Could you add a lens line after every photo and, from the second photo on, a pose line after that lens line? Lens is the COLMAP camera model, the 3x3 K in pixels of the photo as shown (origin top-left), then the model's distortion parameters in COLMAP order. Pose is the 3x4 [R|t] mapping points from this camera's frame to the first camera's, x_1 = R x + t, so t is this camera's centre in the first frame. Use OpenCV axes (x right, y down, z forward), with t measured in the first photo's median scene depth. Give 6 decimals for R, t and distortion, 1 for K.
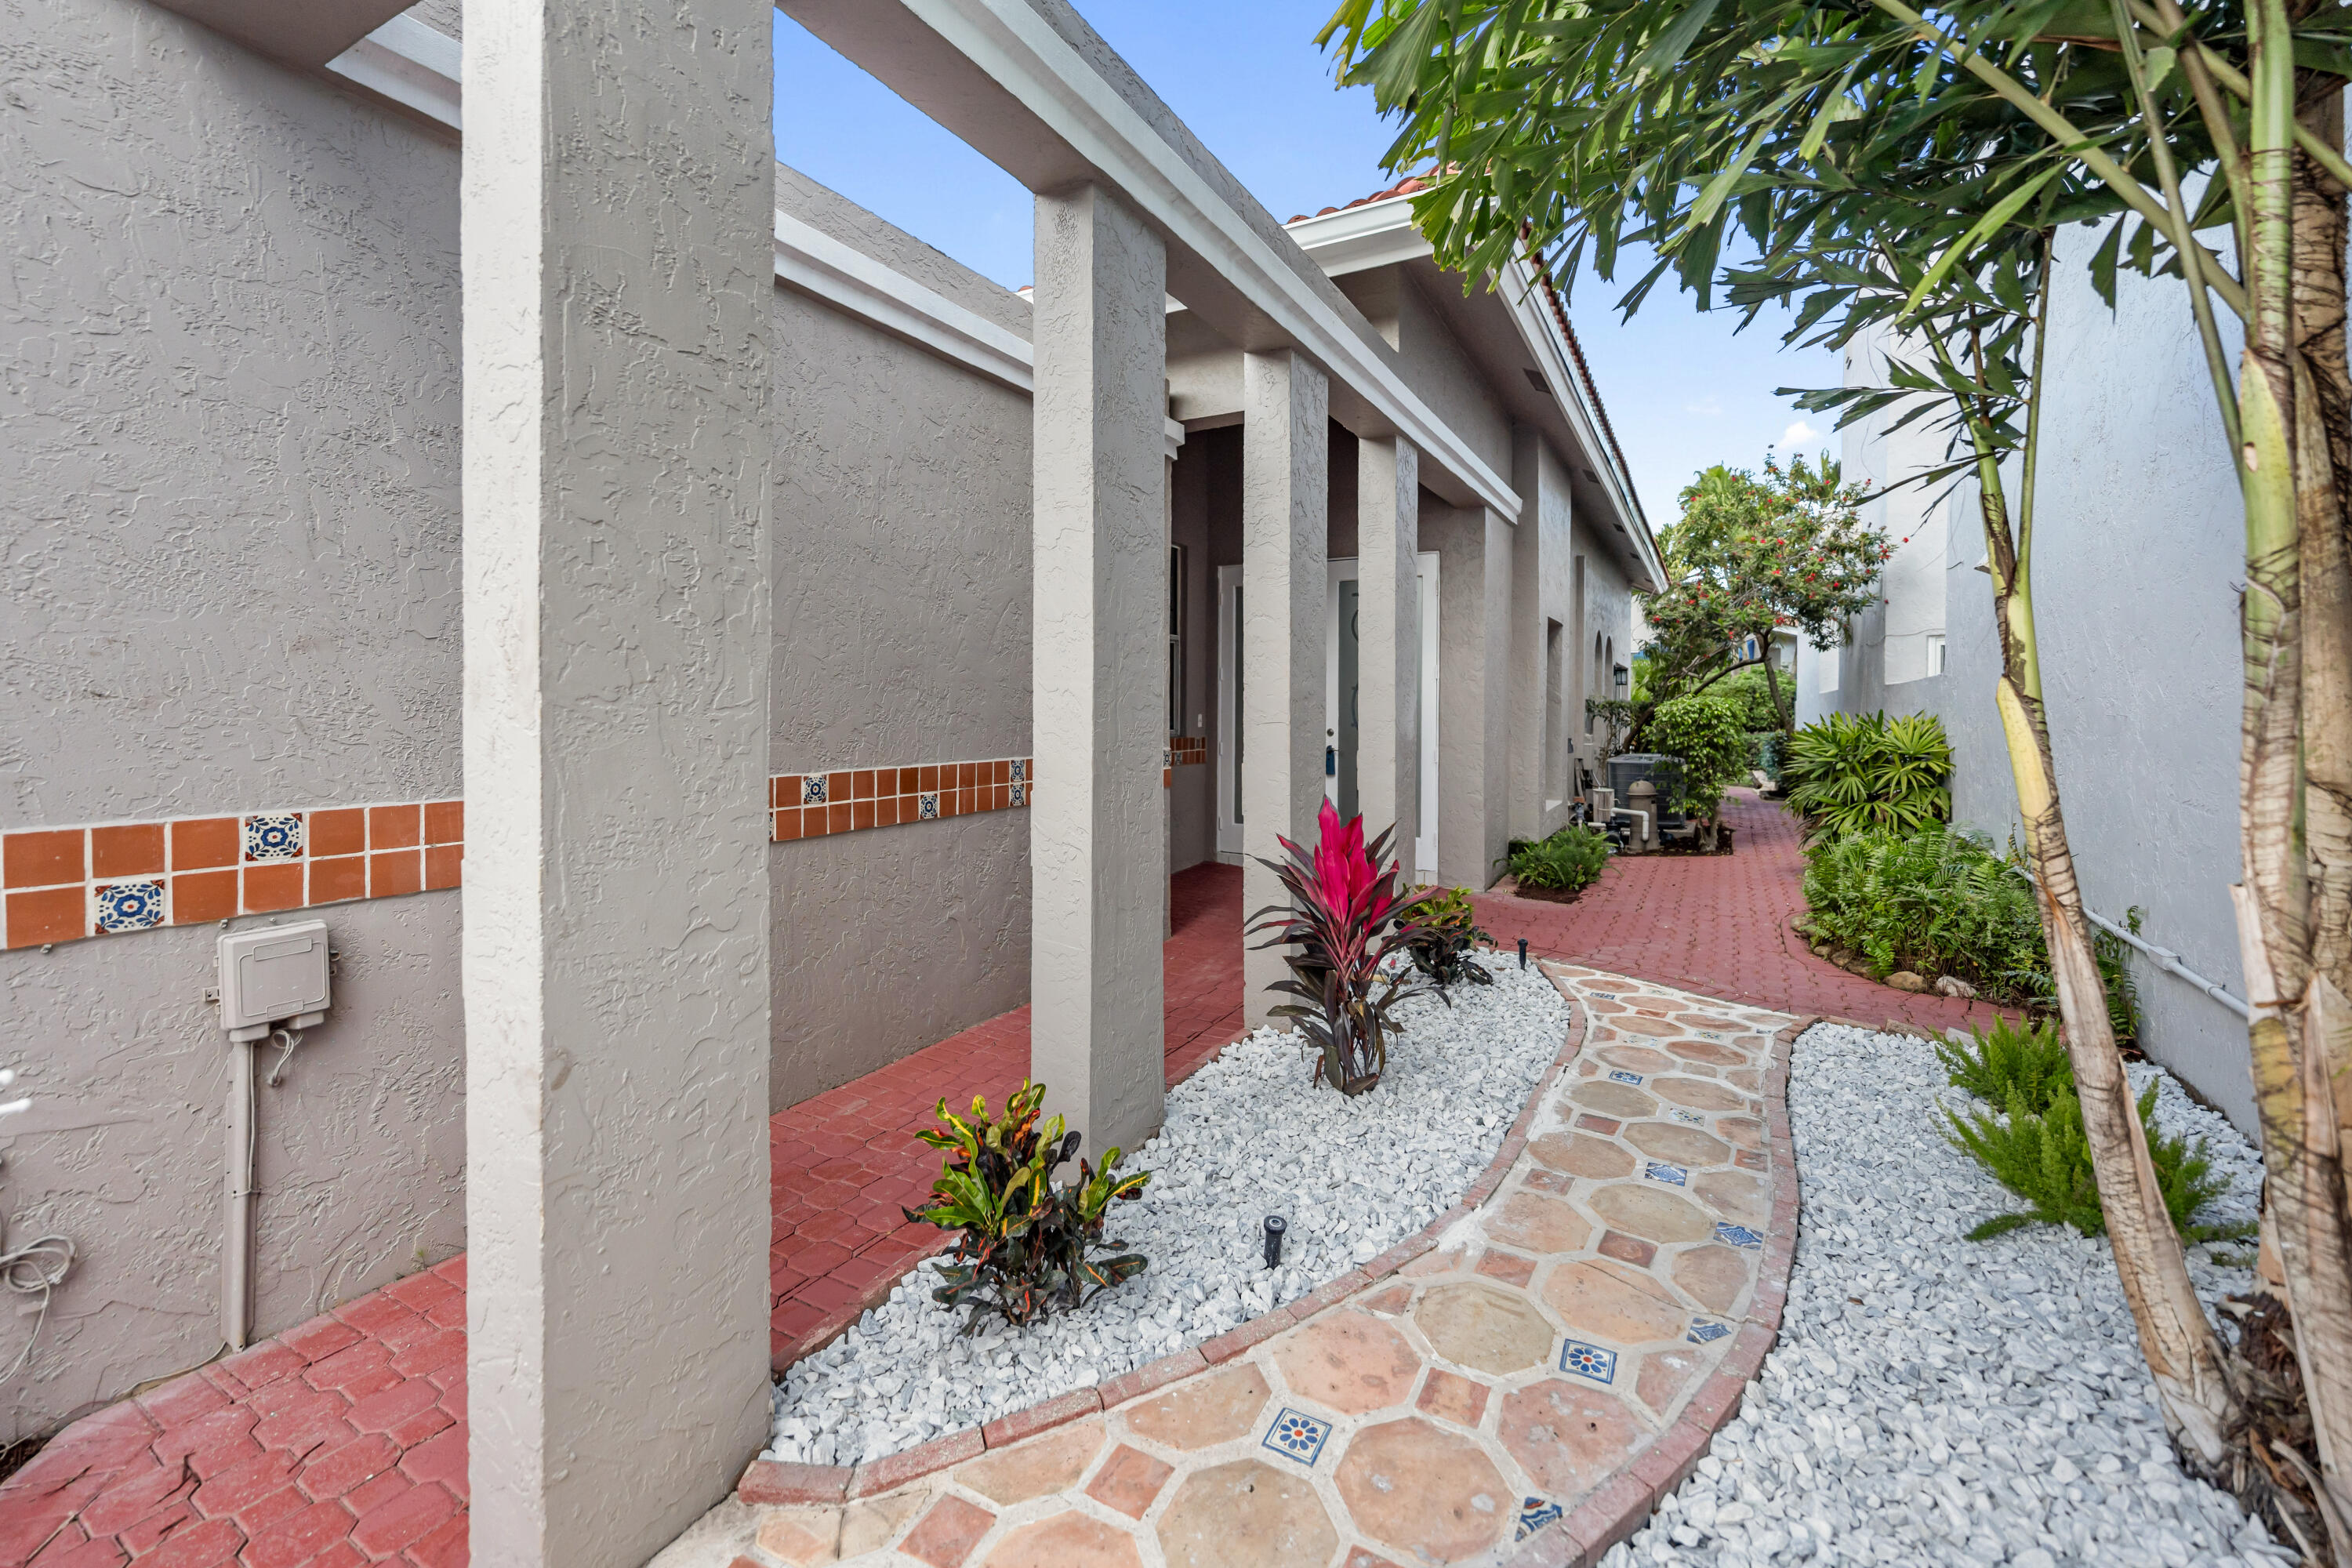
lens RADIAL K [[959.5, 0, 1194.1], [0, 959.5, 704.8], [0, 0, 1]] dist [0.002994, -0.001876]
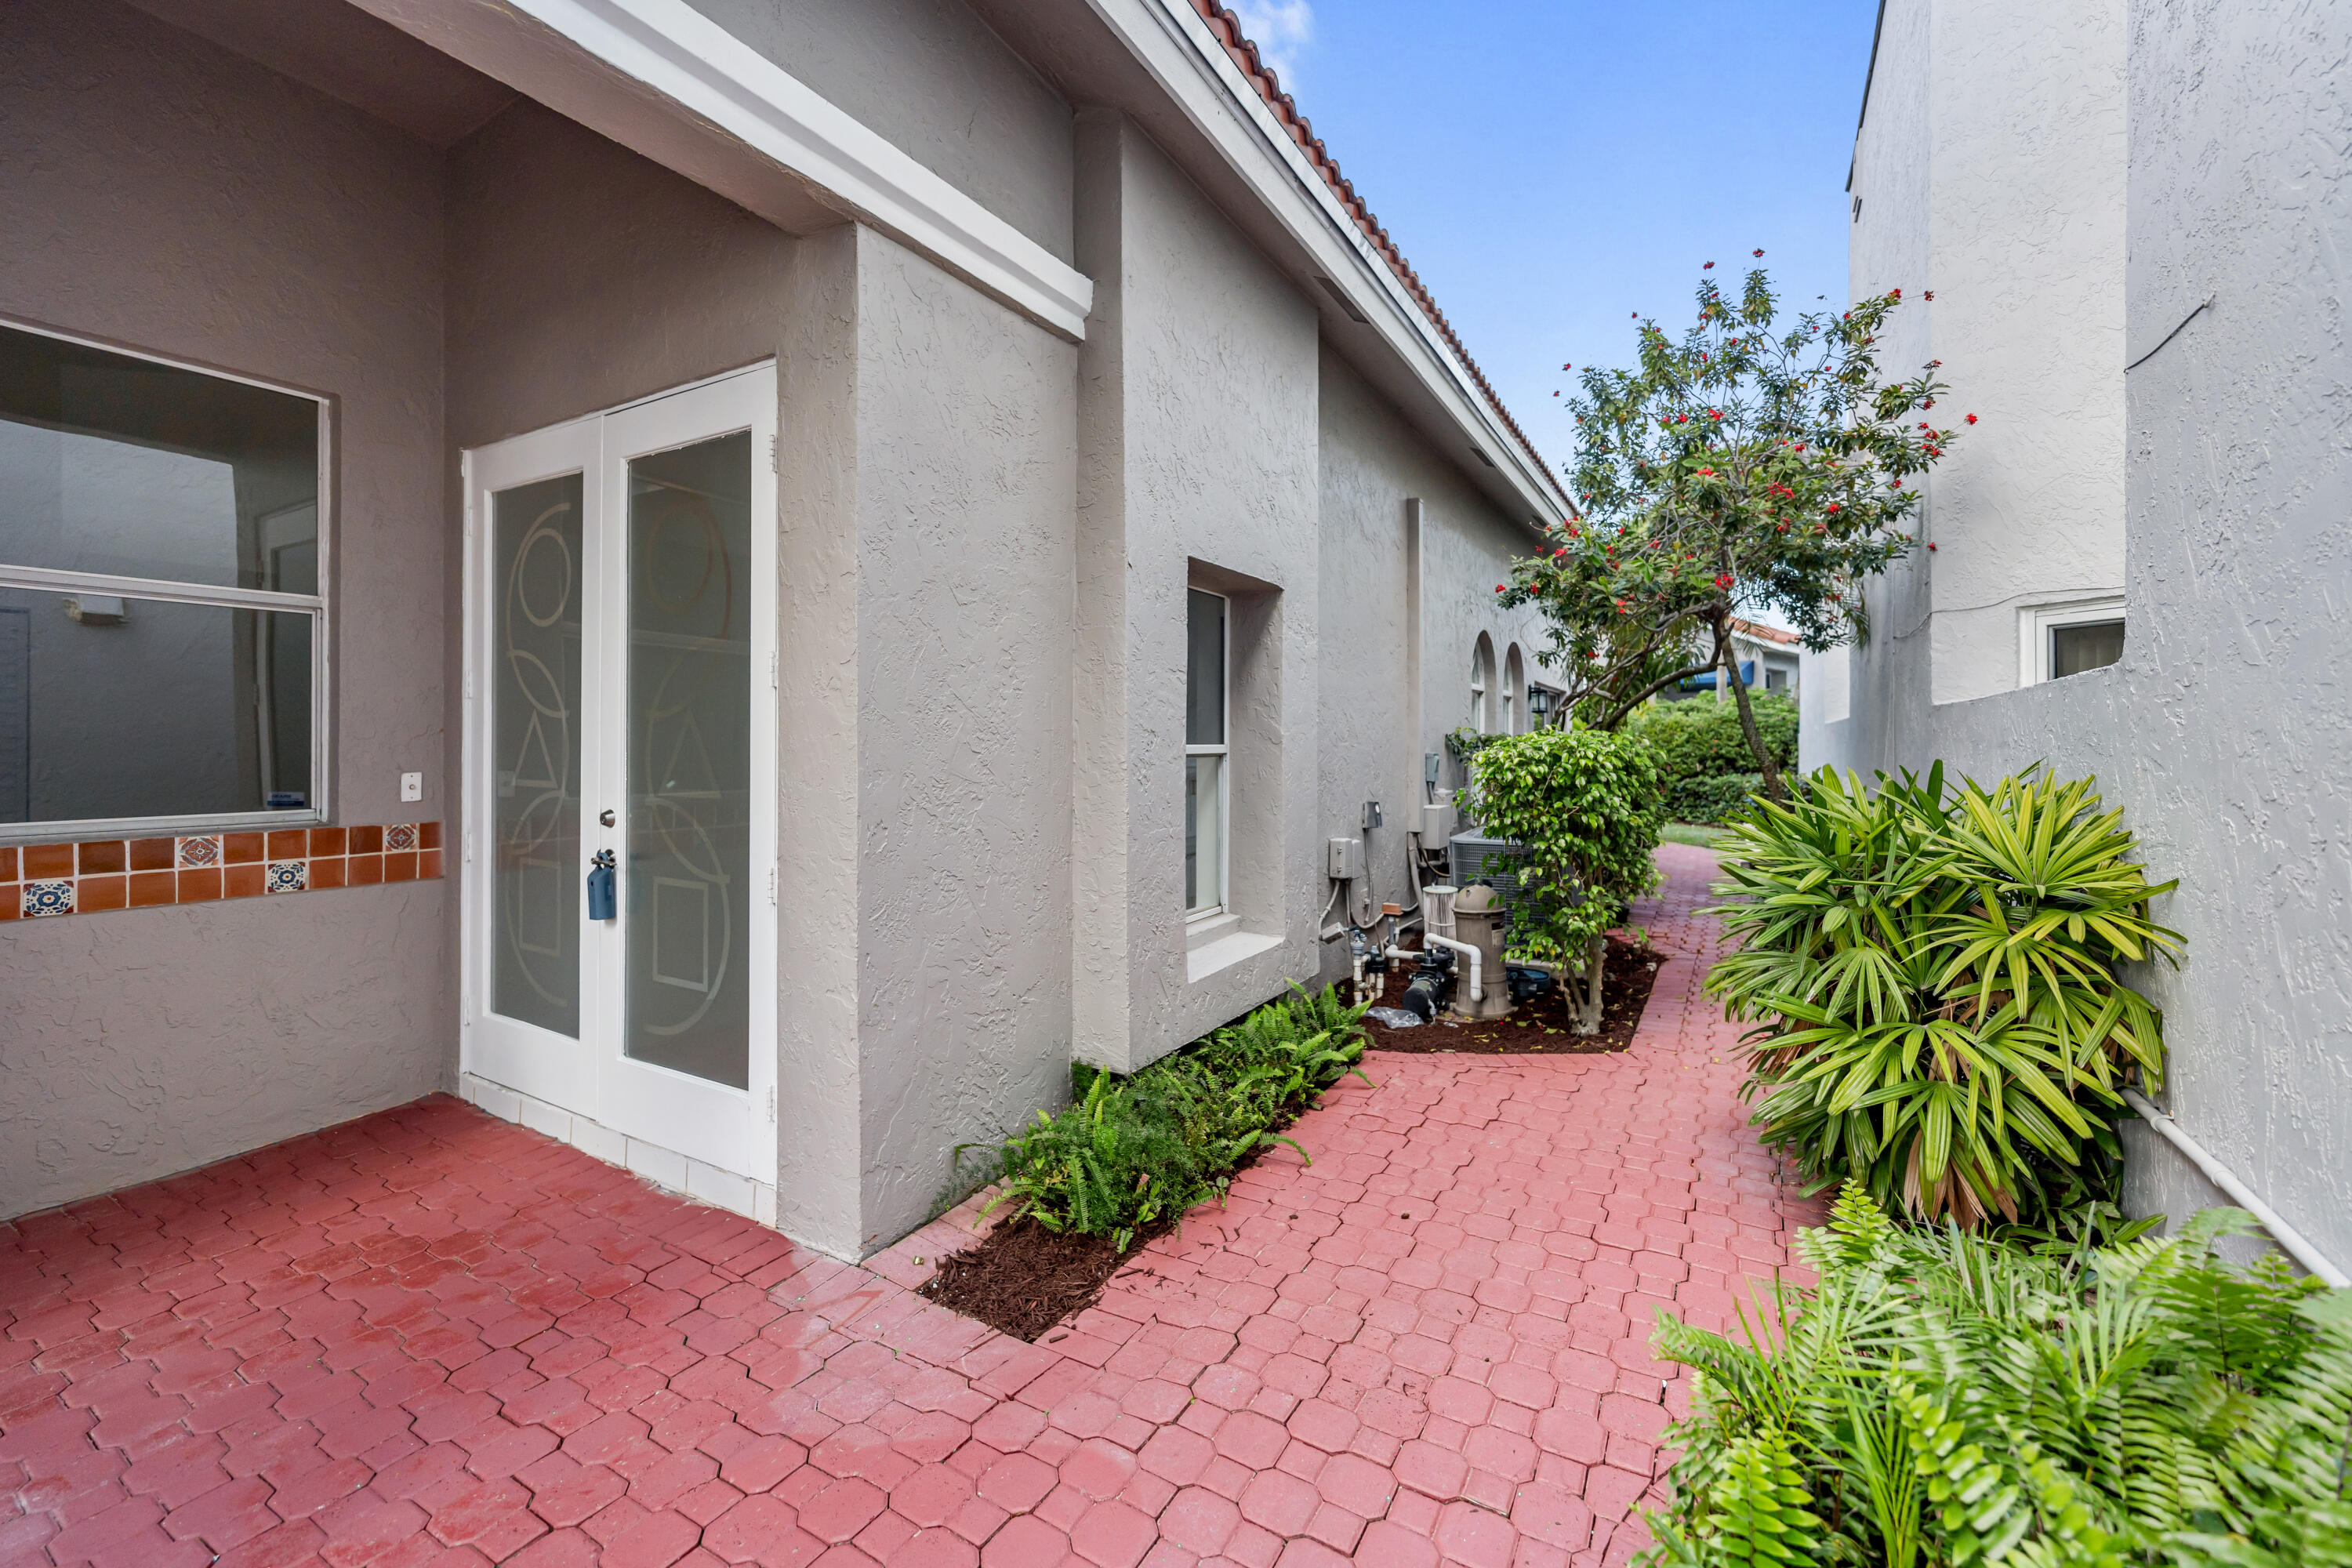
lens RADIAL K [[959.5, 0, 1179.2], [0, 959.5, 718.2], [0, 0, 1]] dist [0.002994, -0.001876]
pose [[0.999649, -0.003288, -0.026301, 0.392194], [0.002787, 0.999815, -0.019045, -0.006276], [0.026359, 0.018965, 0.999473, 0.566876]]
